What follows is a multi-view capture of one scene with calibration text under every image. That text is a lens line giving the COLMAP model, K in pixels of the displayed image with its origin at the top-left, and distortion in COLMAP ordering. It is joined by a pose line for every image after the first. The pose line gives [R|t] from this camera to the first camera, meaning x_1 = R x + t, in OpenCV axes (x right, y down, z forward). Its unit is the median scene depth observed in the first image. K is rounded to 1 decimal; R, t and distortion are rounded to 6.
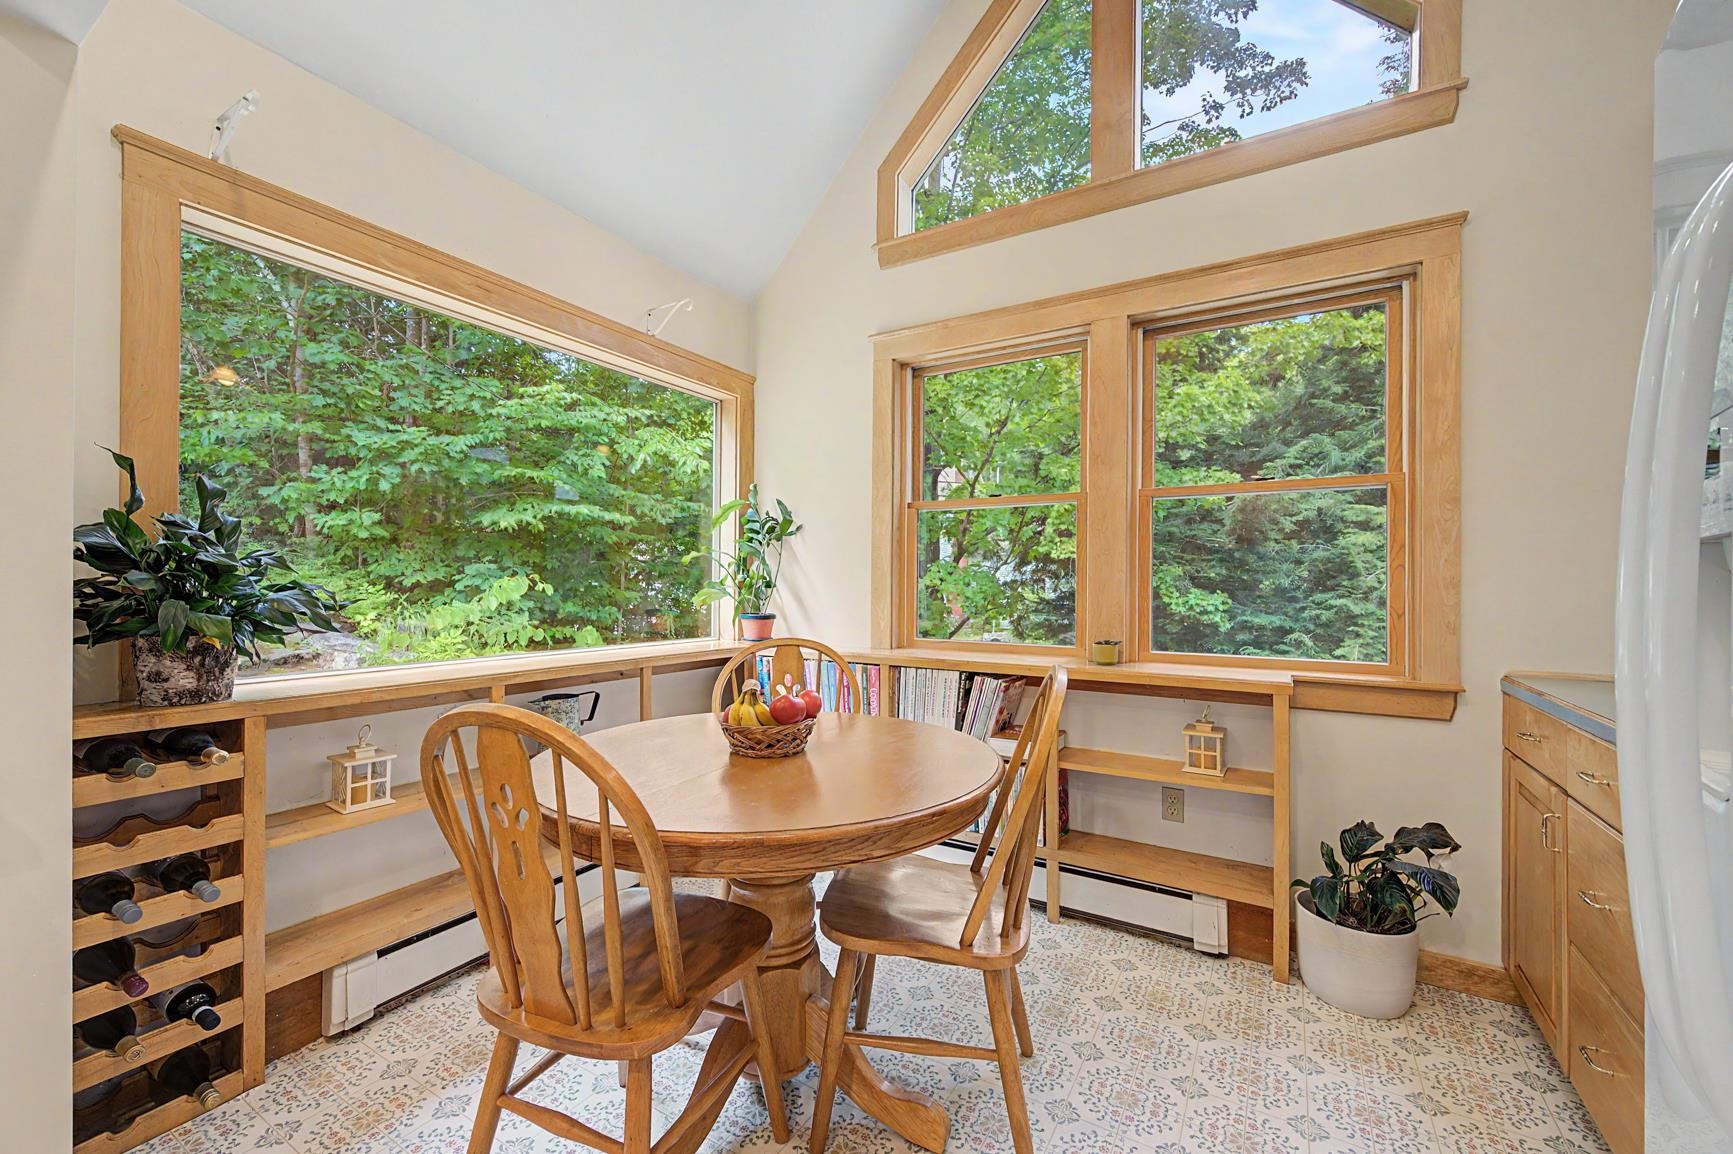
lens RADIAL K [[695.4, 0, 865.3], [0, 695.4, 582.0], [0, 0, 1]] dist [0.000508, -0.000076]
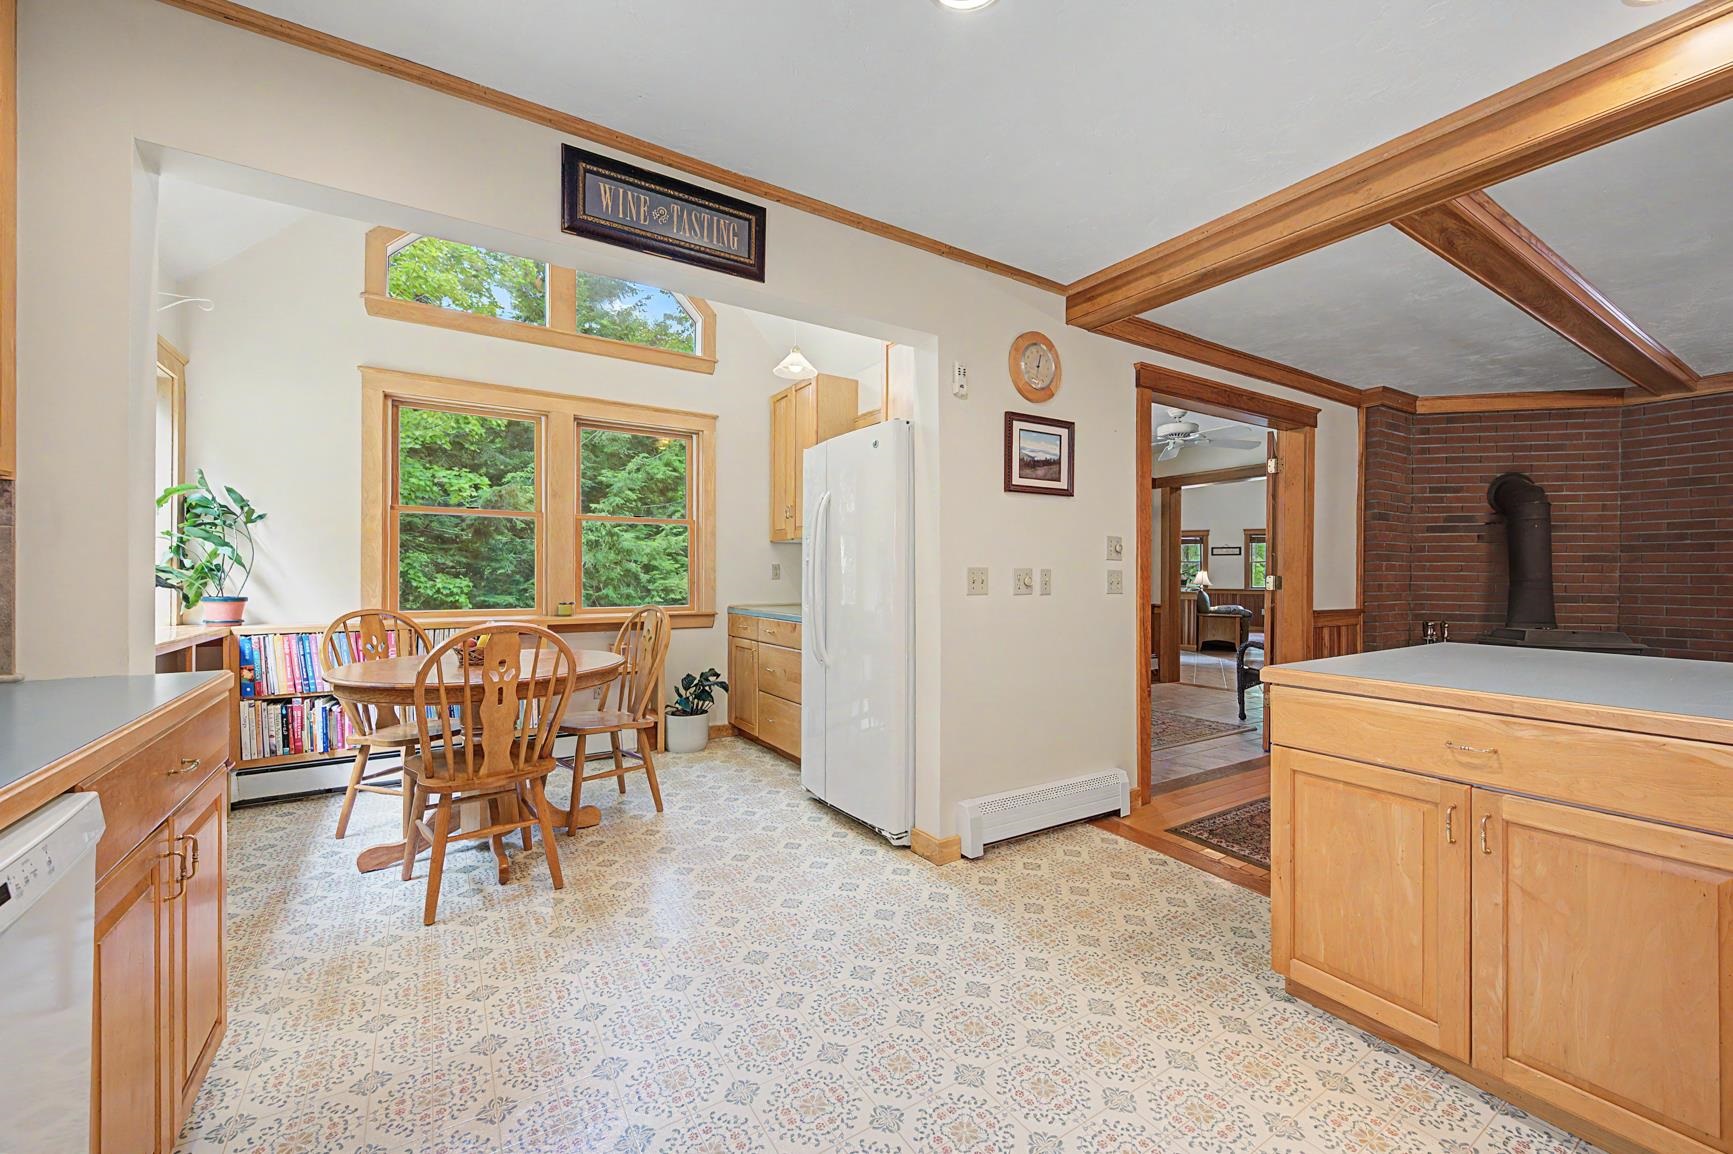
lens RADIAL K [[686.4, 0, 871.8], [0, 686.4, 572.6], [0, 0, 1]] dist [0.001689, -0.000319]
pose [[0.434189, -0.001852, 0.900820, -1.012516], [-0.003916, 0.999985, 0.003944, 0.002097], [-0.900813, -0.005240, 0.434175, -0.500732]]
